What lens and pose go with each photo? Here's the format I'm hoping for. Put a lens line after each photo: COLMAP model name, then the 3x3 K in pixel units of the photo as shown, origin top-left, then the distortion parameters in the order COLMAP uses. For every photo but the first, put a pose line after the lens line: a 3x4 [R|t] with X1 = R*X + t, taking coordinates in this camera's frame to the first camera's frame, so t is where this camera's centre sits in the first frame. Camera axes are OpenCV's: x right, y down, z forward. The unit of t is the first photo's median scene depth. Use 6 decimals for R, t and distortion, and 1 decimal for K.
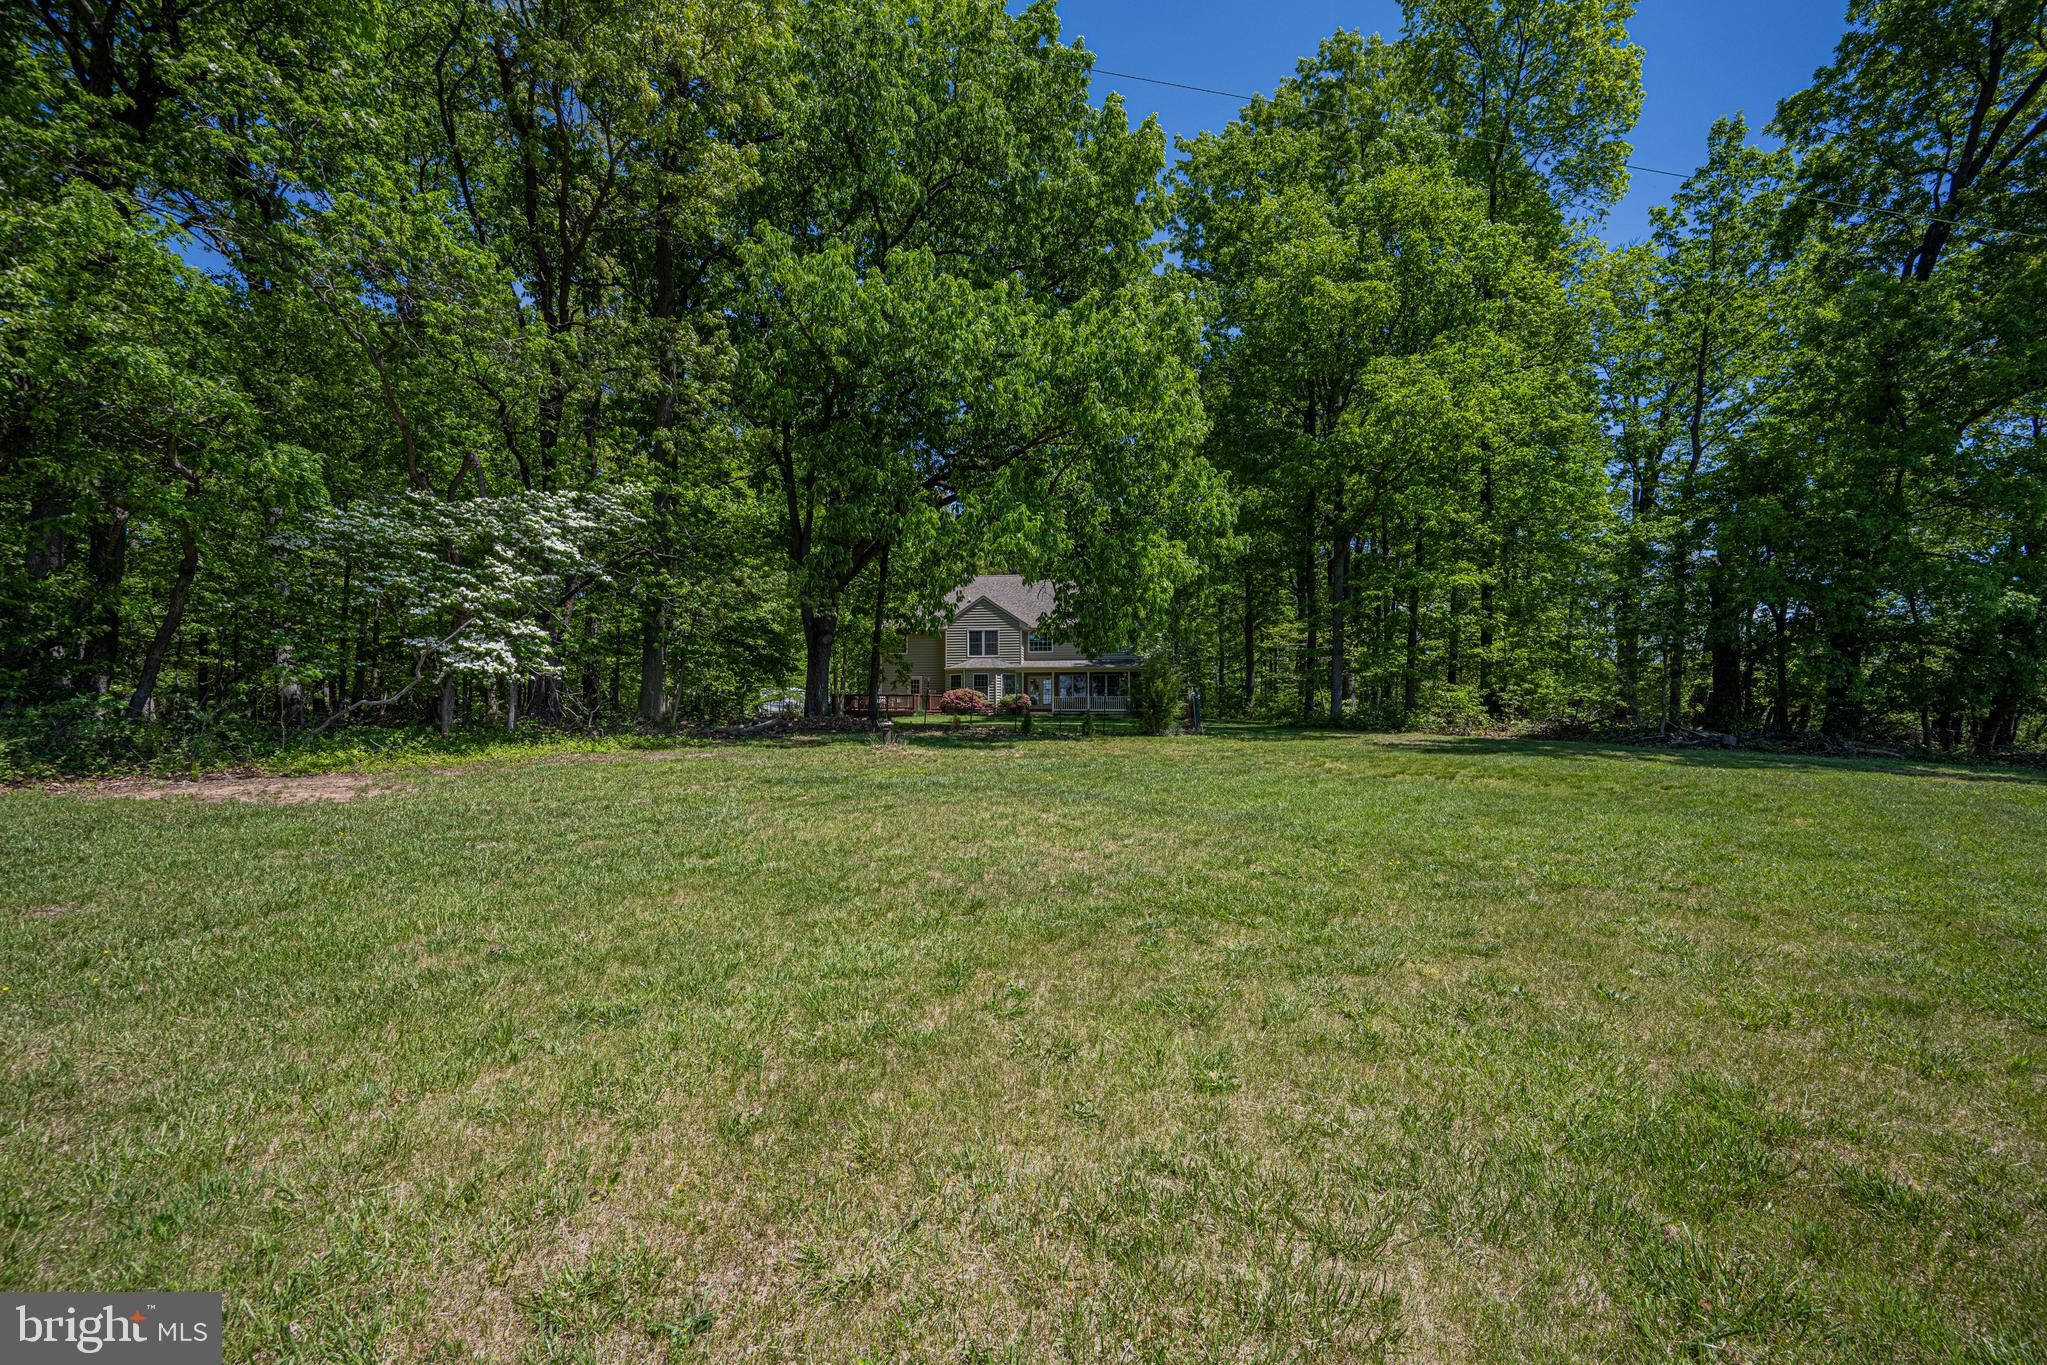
lens RADIAL K [[818.6, 0, 1009.5], [0, 818.6, 684.1], [0, 0, 1]] dist [0.000058, 0.003456]
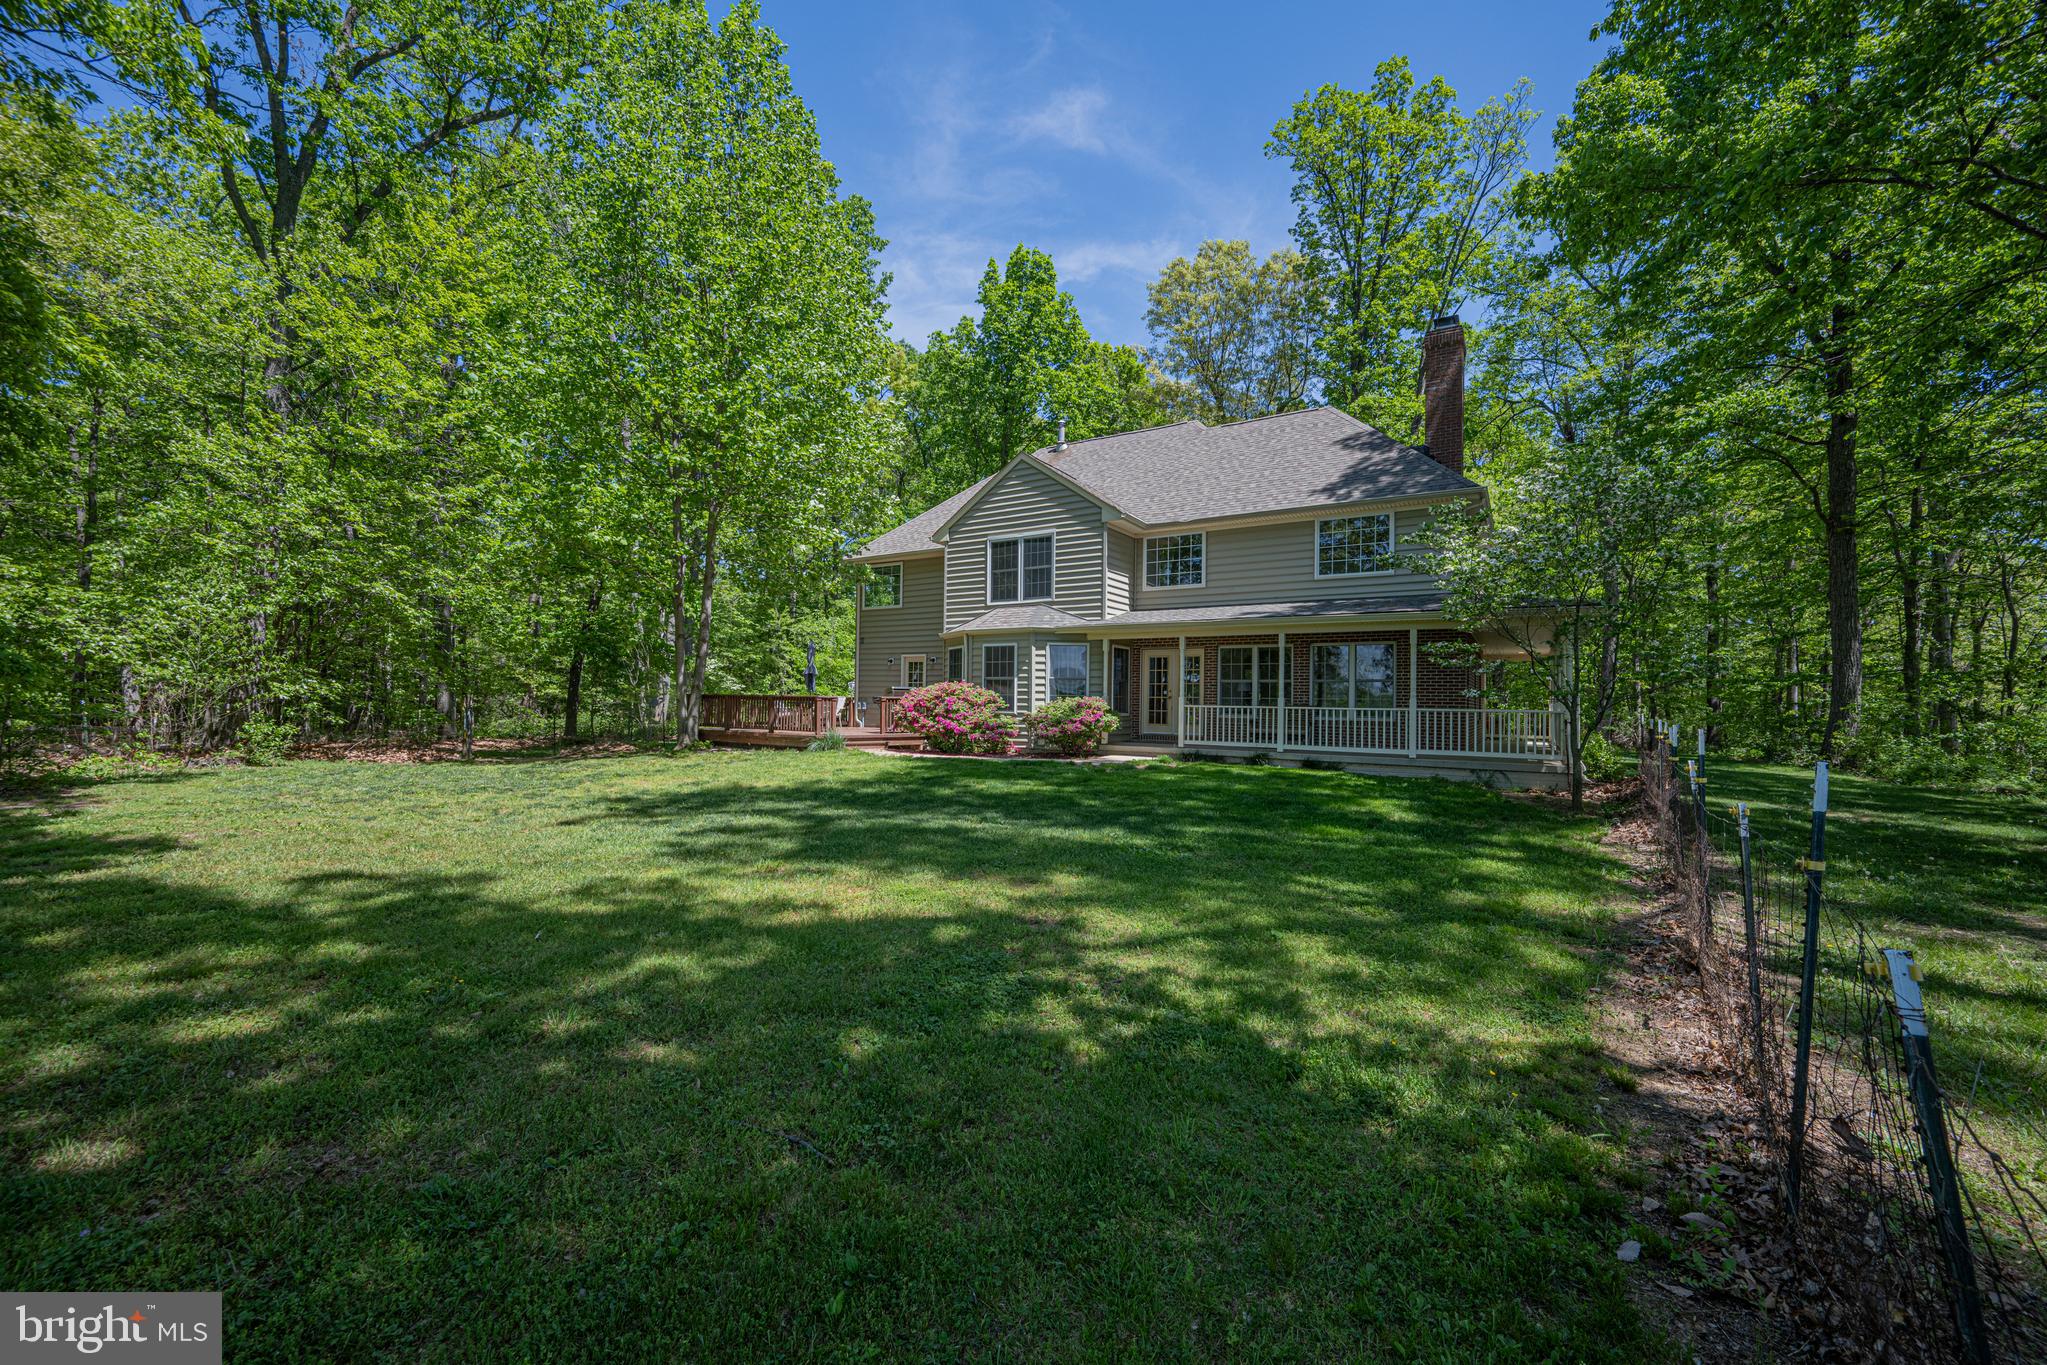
lens RADIAL K [[818.6, 0, 1009.5], [0, 818.6, 684.1], [0, 0, 1]] dist [0.000058, 0.003456]
pose [[0.906957, 0.004111, -0.421202, 0.138439], [0.001080, 0.999926, 0.012085, 0.001587], [0.421221, -0.011415, 0.906886, 0.647159]]
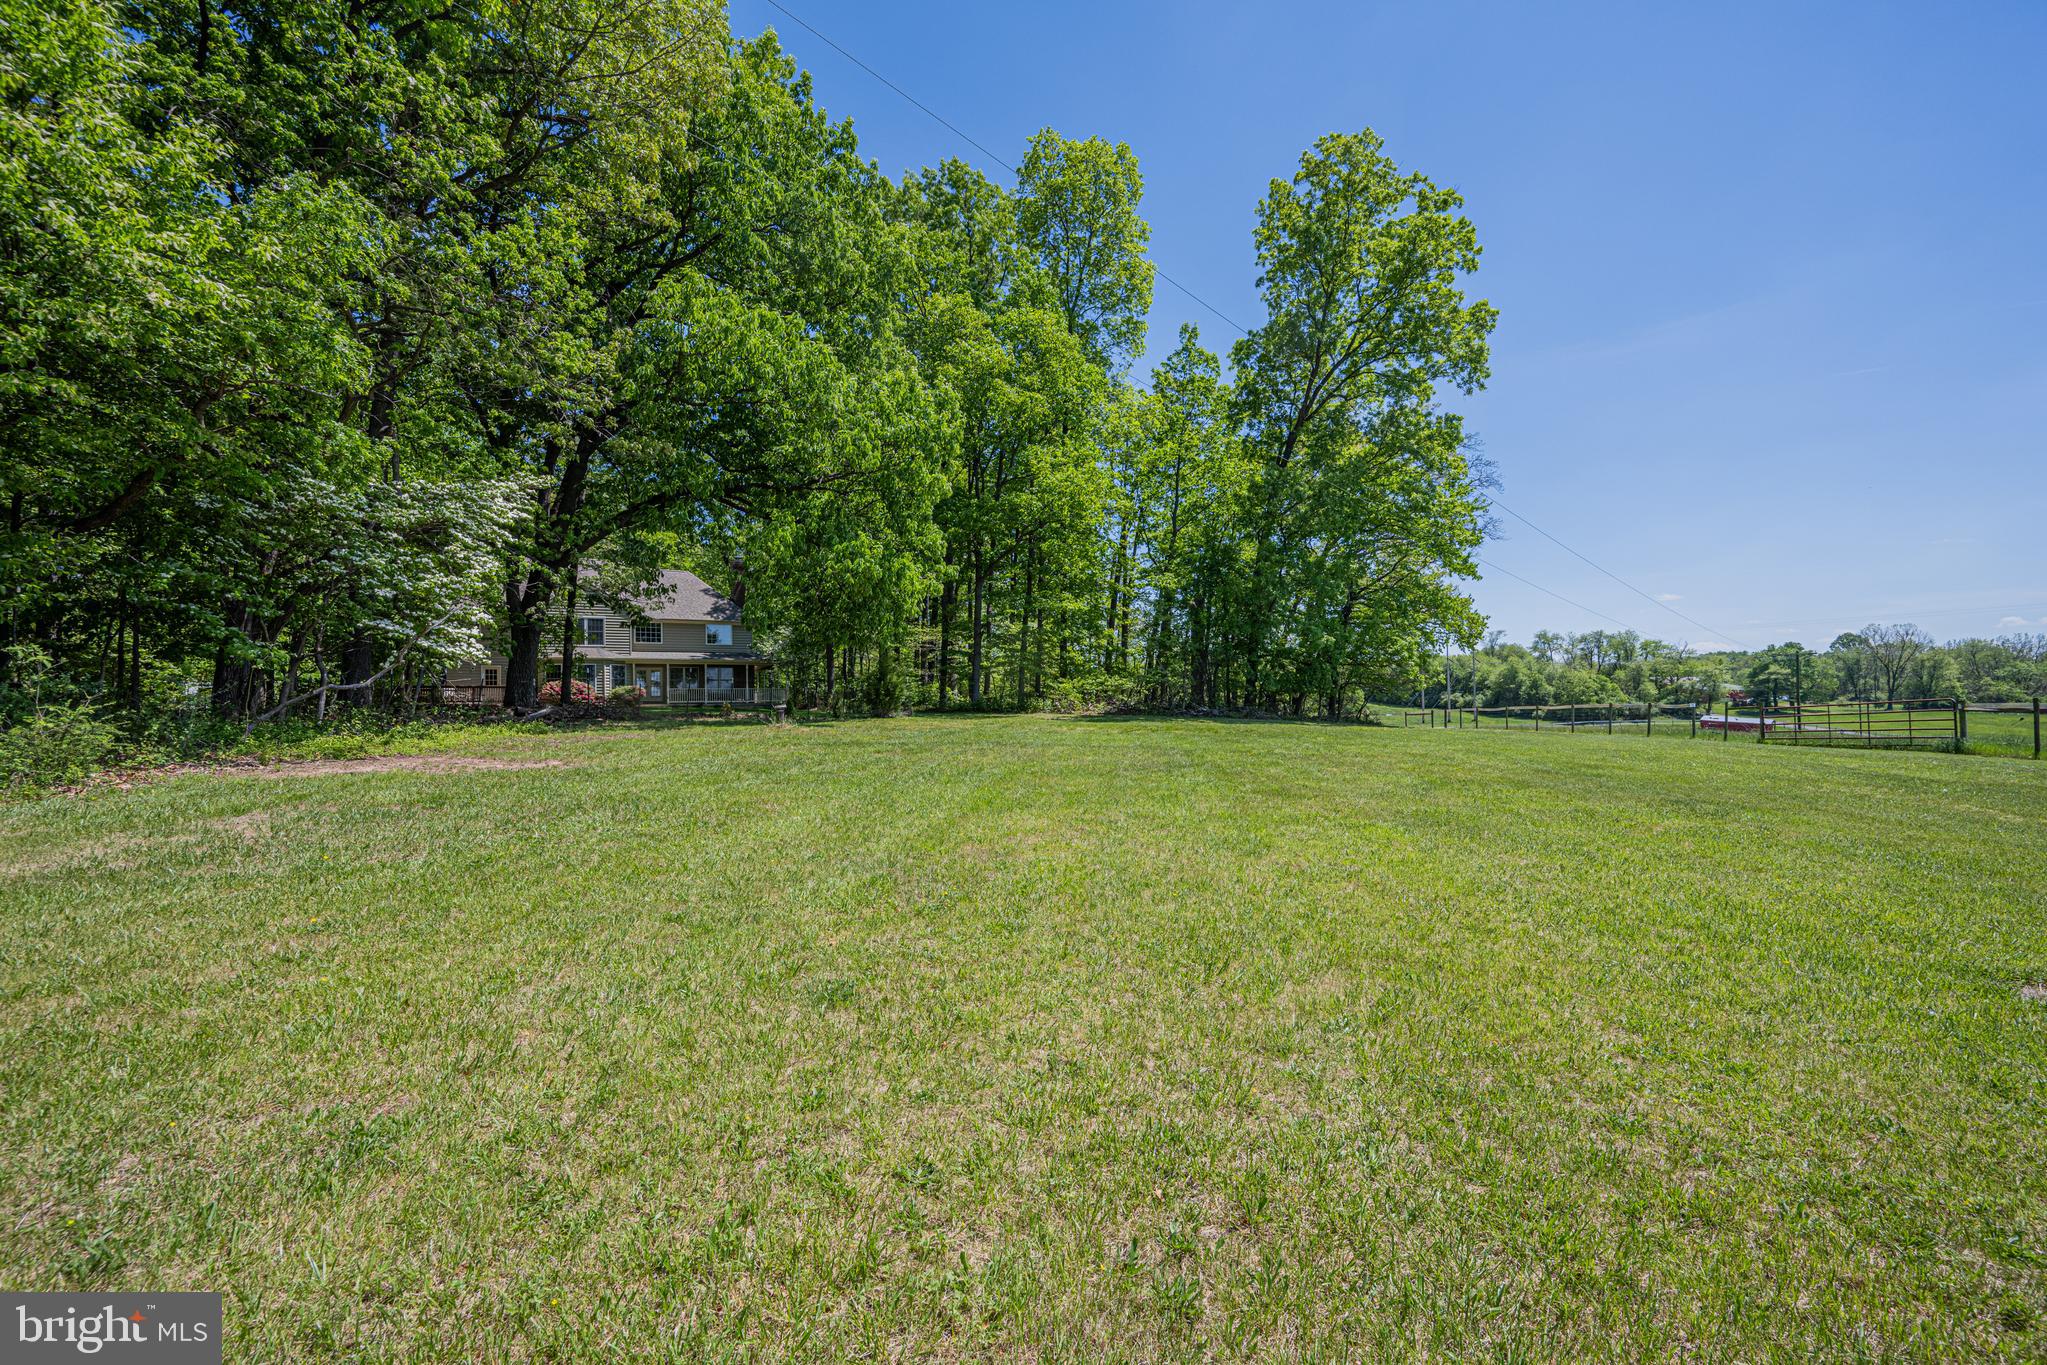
lens RADIAL K [[818.6, 0, 1009.5], [0, 818.6, 684.1], [0, 0, 1]] dist [0.000058, 0.003456]
pose [[0.825148, 0.003593, 0.564905, -0.169000], [-0.007672, 0.999959, 0.004846, 0.001931], [-0.564865, -0.008332, 0.825142, -0.062728]]
